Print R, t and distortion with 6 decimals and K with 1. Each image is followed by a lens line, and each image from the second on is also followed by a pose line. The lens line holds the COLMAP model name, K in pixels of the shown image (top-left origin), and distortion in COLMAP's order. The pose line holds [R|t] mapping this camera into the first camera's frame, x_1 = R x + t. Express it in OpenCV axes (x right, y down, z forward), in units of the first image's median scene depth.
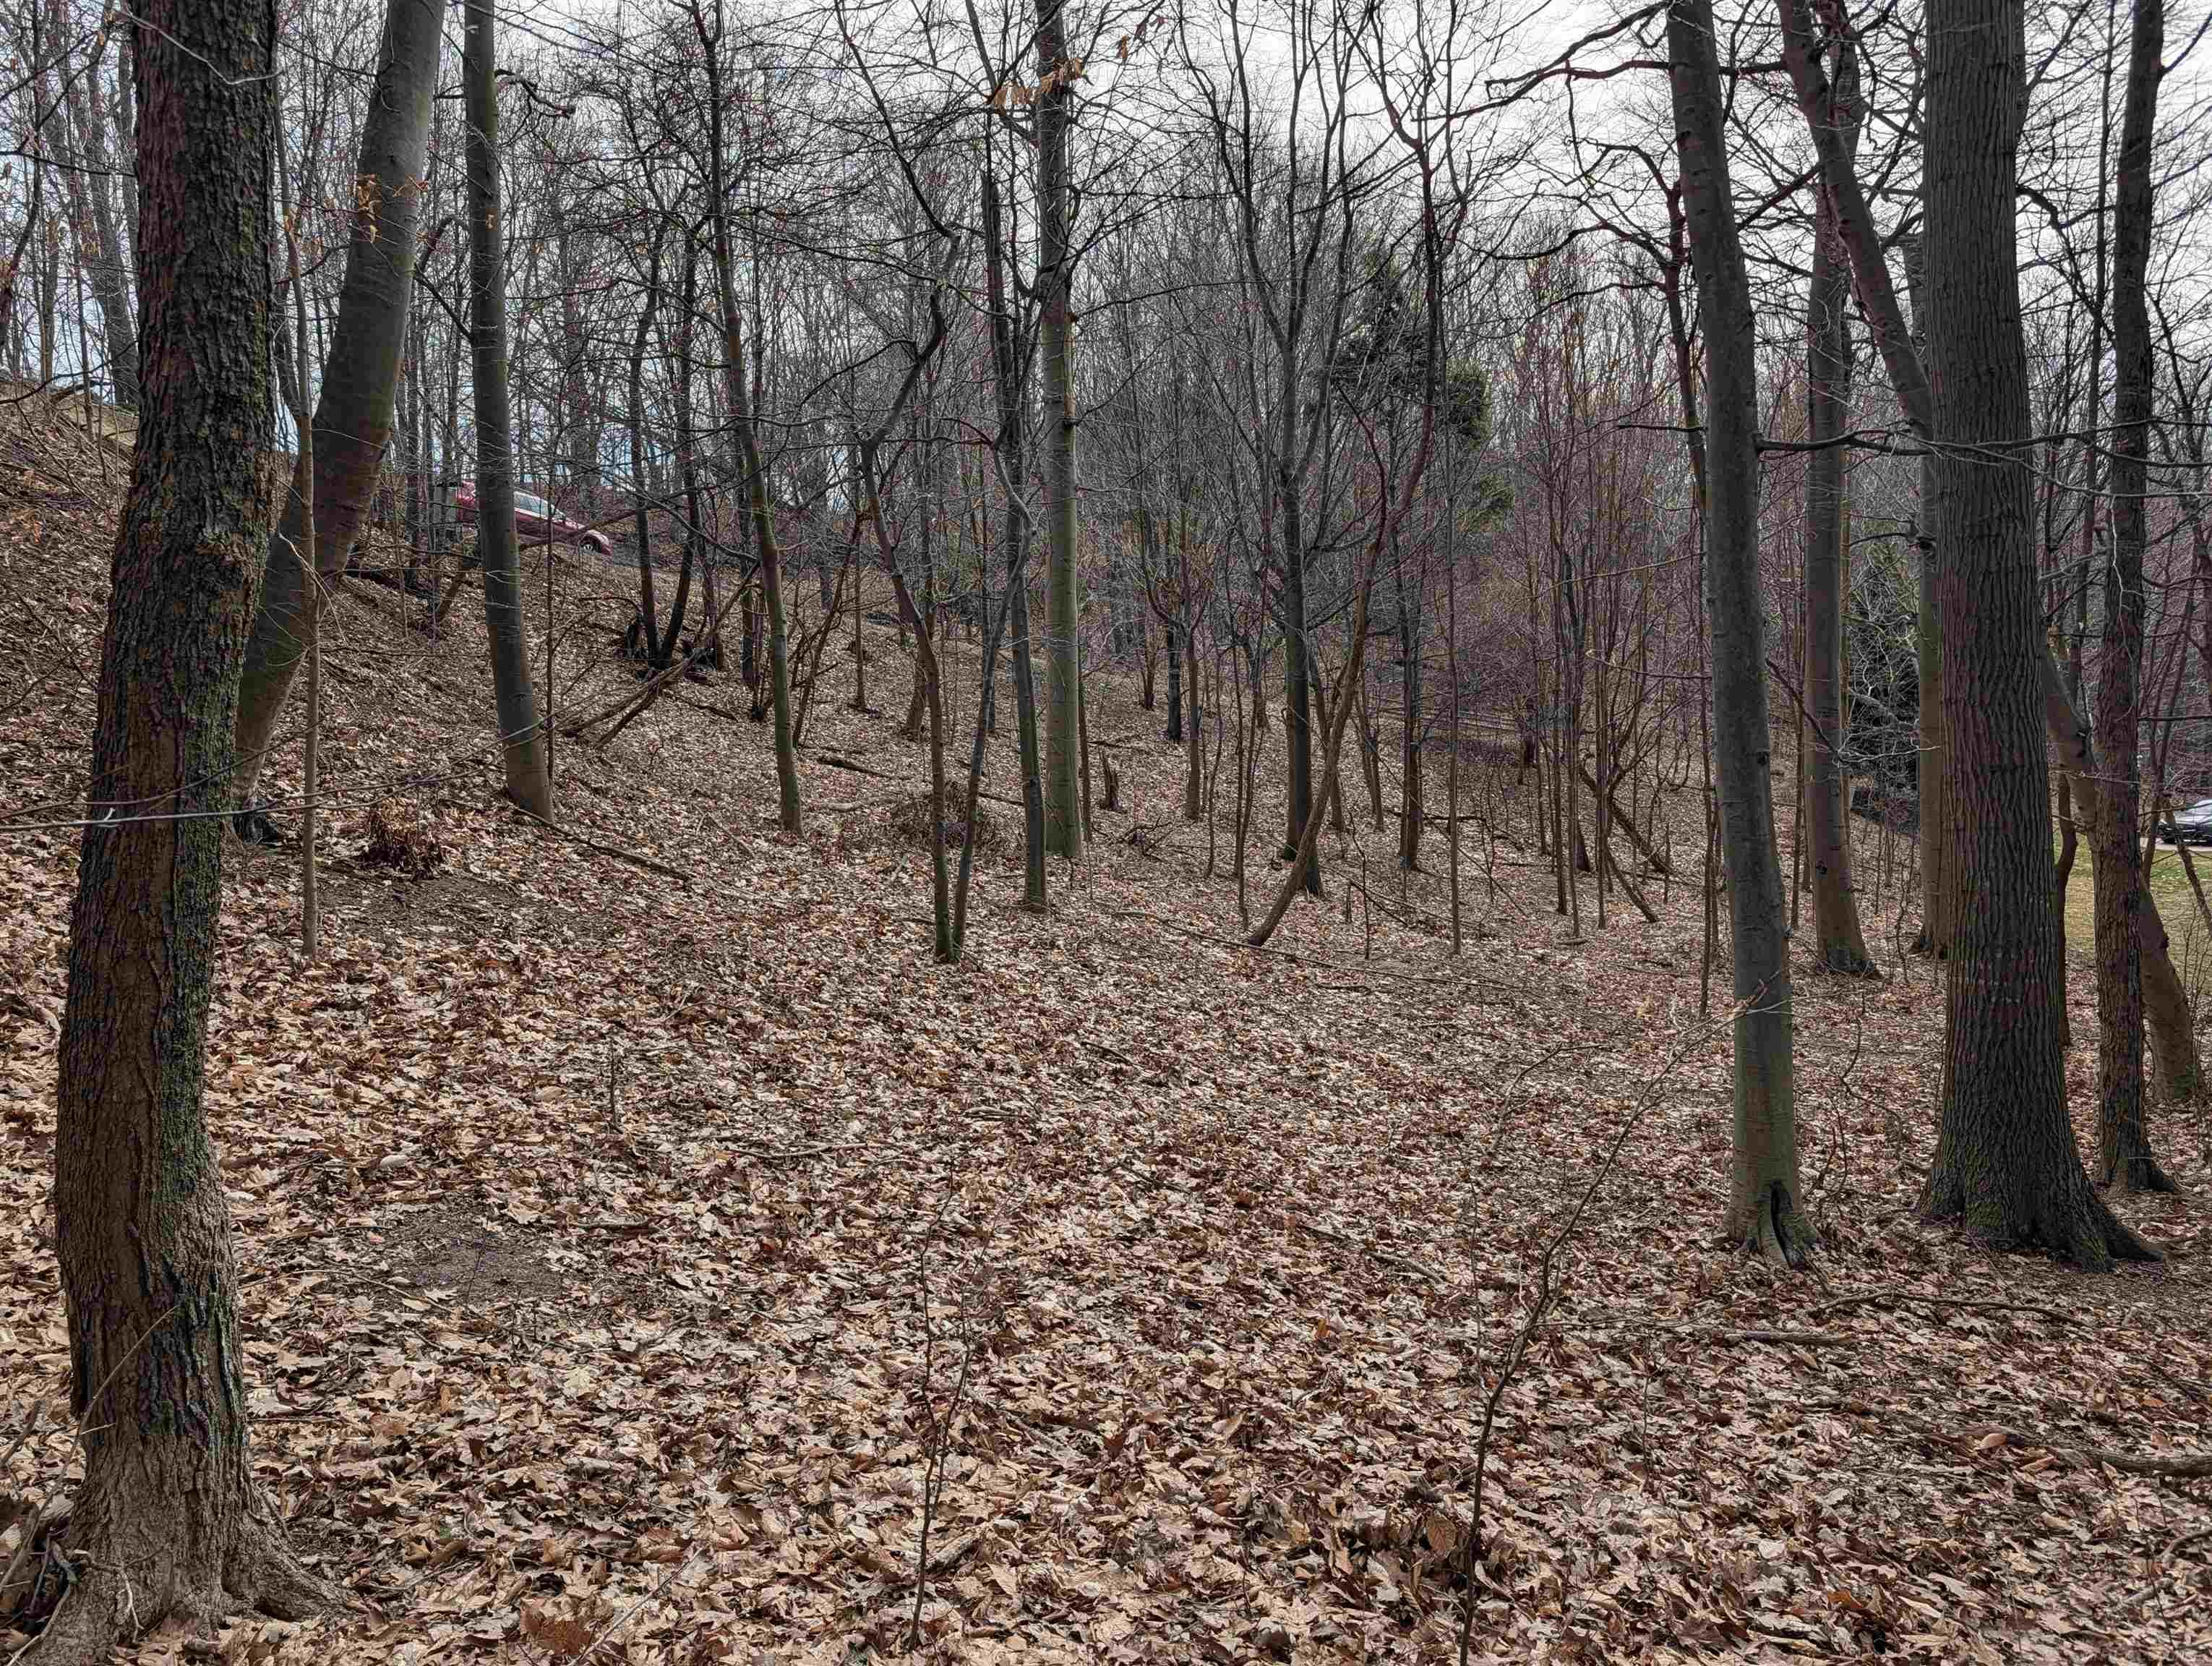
lens RADIAL K [[1454.0, 0, 1106.0], [0, 1454.0, 833.0], [0, 0, 1]] dist [-0.004862, -0.000817]
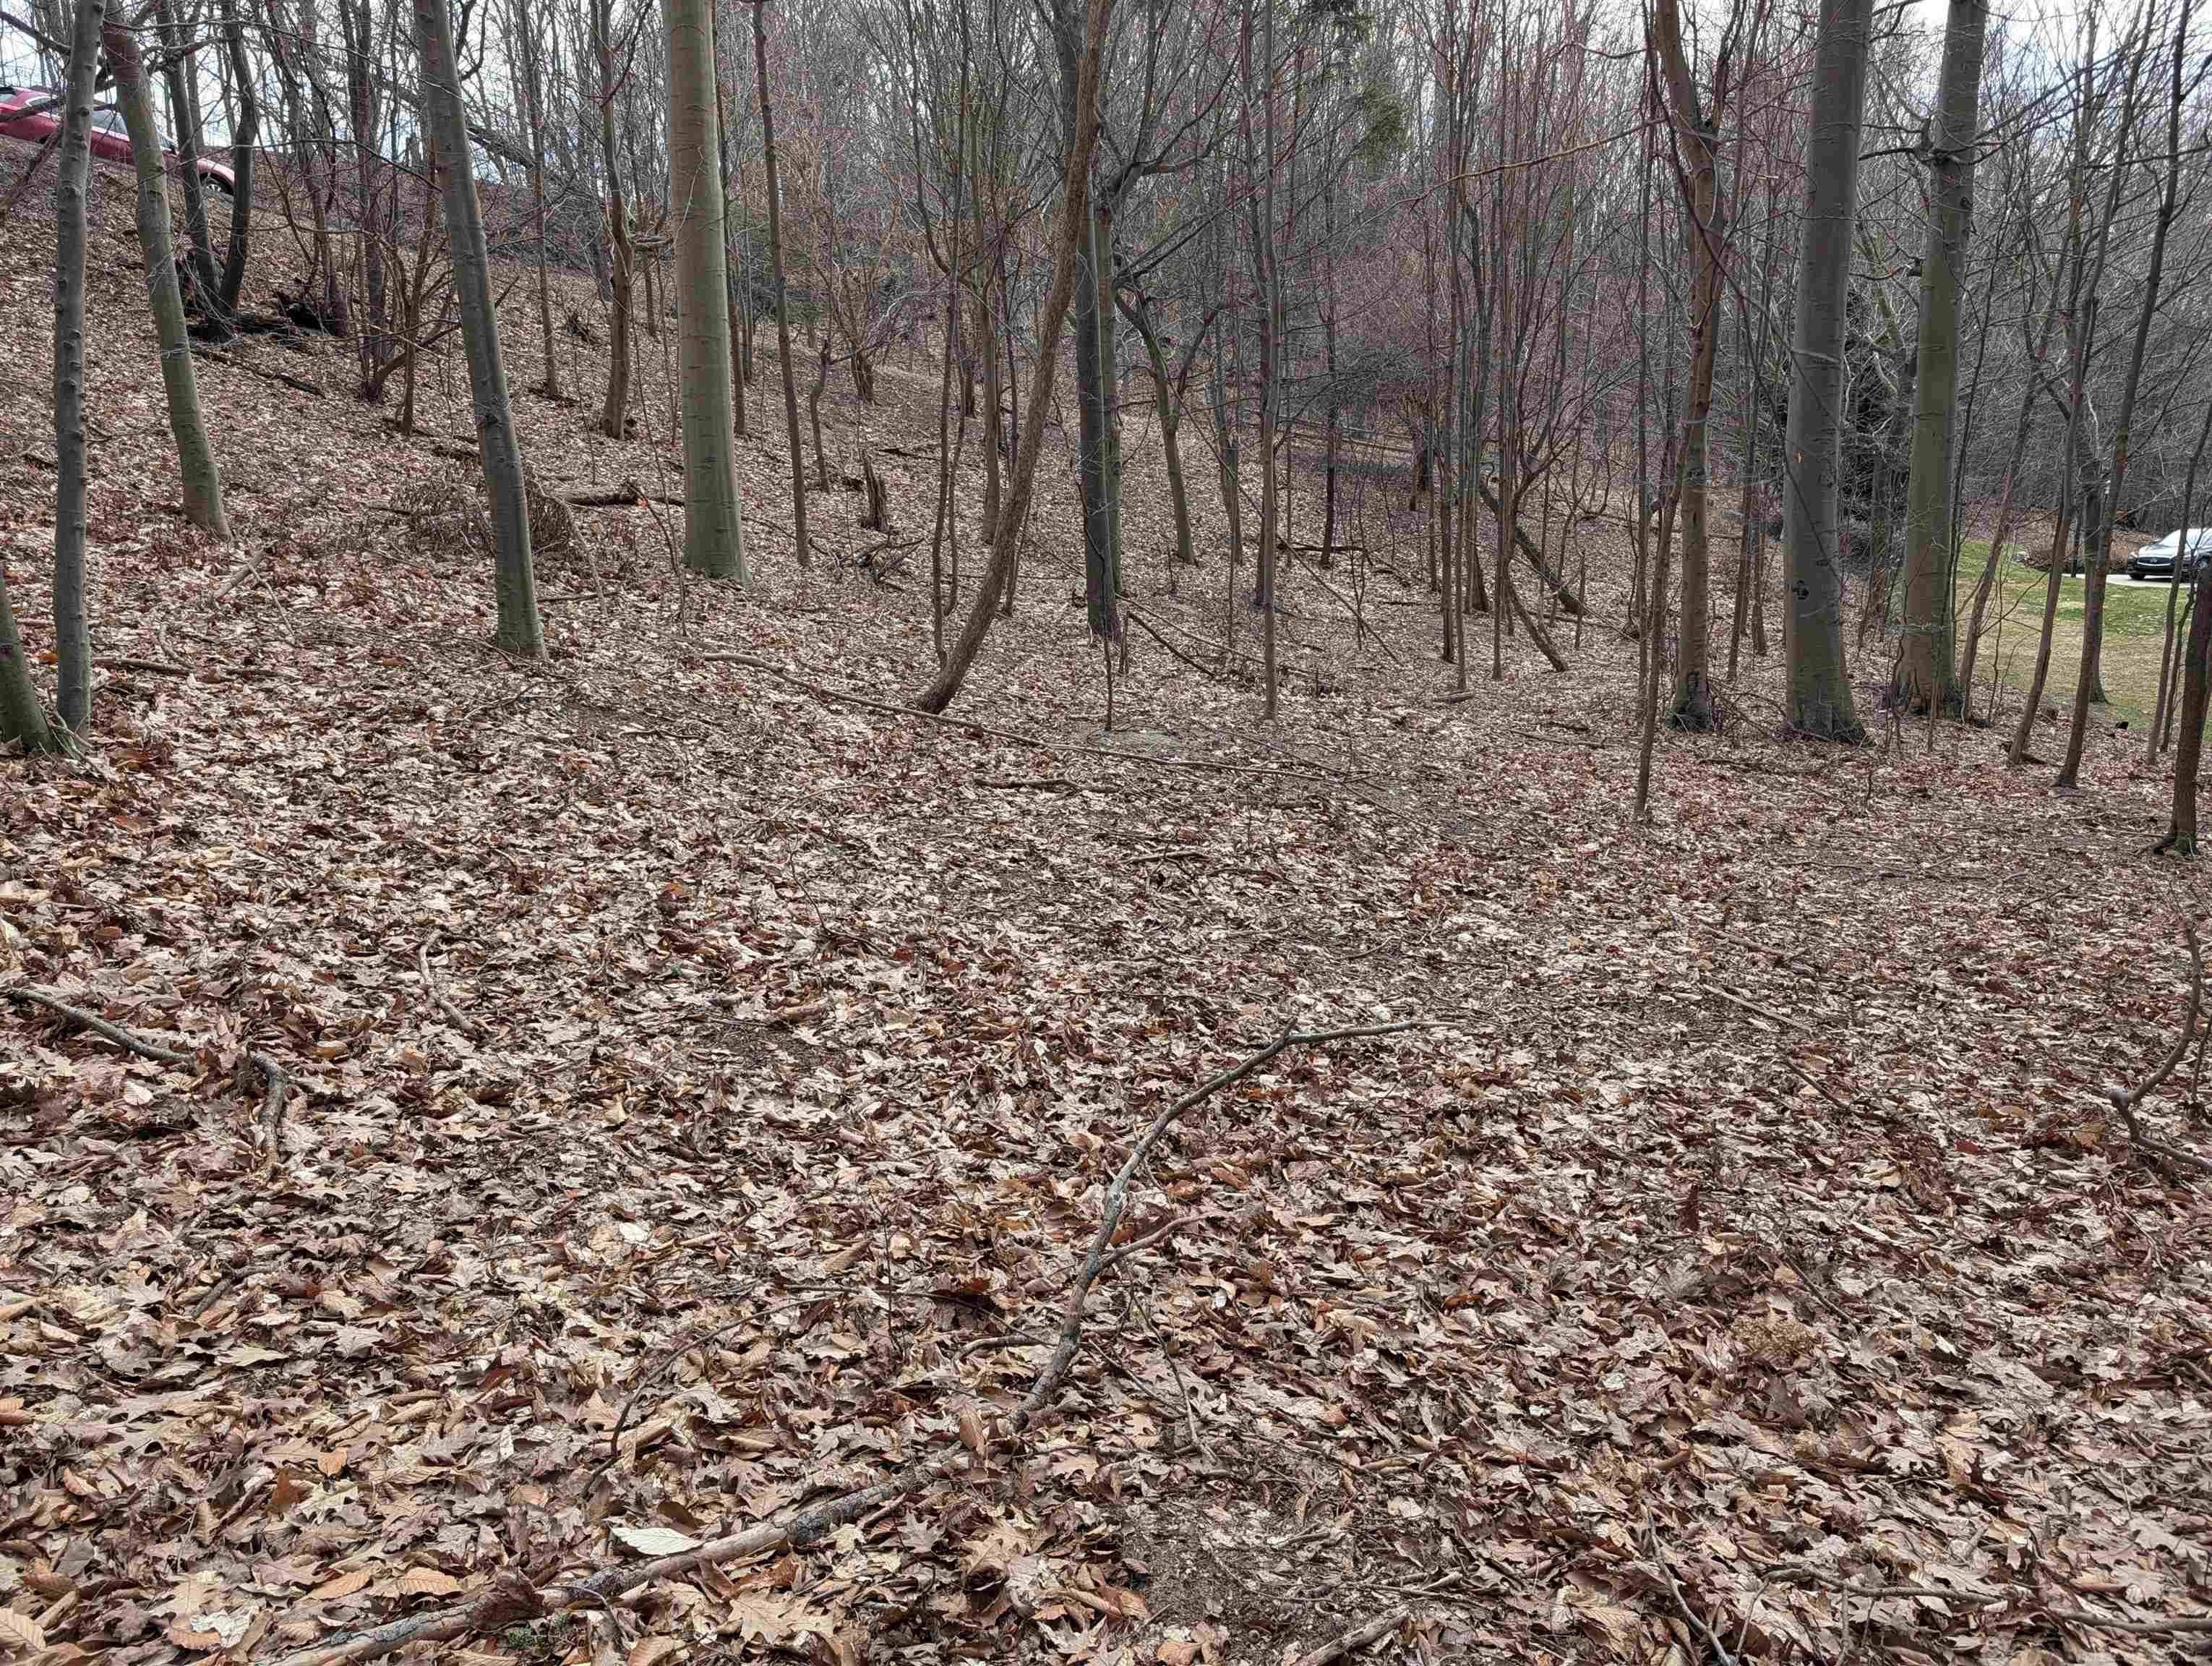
lens RADIAL K [[1454.0, 0, 1106.0], [0, 1454.0, 833.0], [0, 0, 1]] dist [-0.004862, -0.000817]
pose [[0.998120, -0.015960, 0.059176, 0.085314], [0.006071, 0.986497, 0.163668, 0.017765], [-0.060989, -0.163001, 0.984739, 0.233652]]
